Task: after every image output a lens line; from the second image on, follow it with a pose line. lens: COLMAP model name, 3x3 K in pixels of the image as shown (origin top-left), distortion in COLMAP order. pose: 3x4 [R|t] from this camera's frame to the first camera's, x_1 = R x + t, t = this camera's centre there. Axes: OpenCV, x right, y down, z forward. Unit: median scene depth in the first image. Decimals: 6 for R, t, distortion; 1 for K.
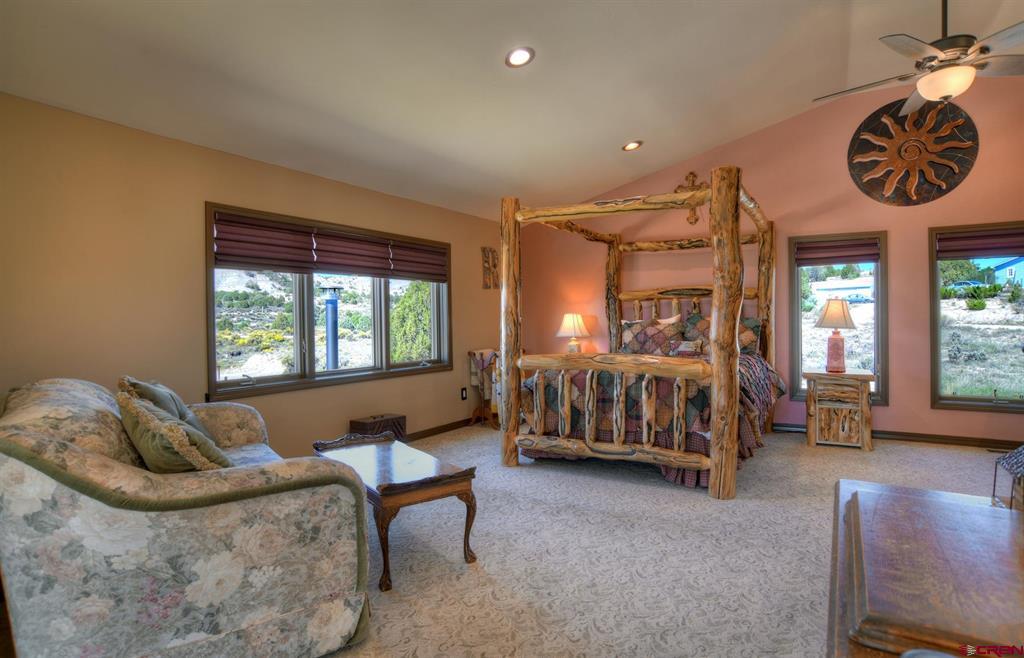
lens RADIAL K [[550.4, 0, 512.9], [0, 550.4, 328.2], [0, 0, 1]] dist [-0.036315, -0.001132]
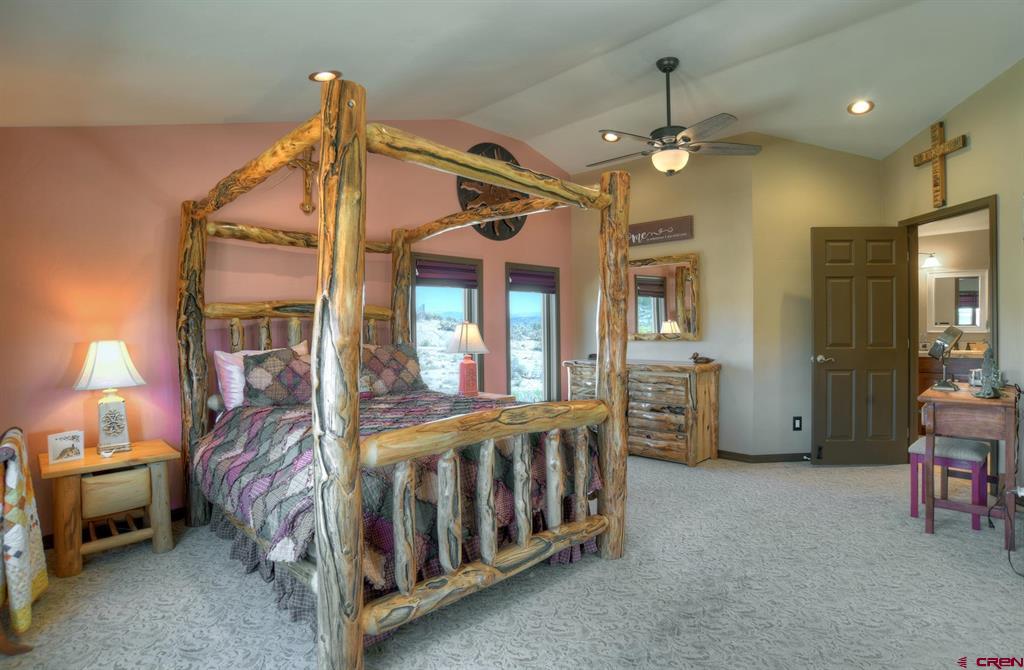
lens RADIAL K [[550.4, 0, 513.5], [0, 550.4, 328.7], [0, 0, 1]] dist [-0.036315, -0.001132]
pose [[0.239368, -0.001350, 0.970928, -0.402042], [0.022615, 0.999735, -0.004185, -0.040210], [-0.970665, 0.022960, 0.239336, 0.755642]]
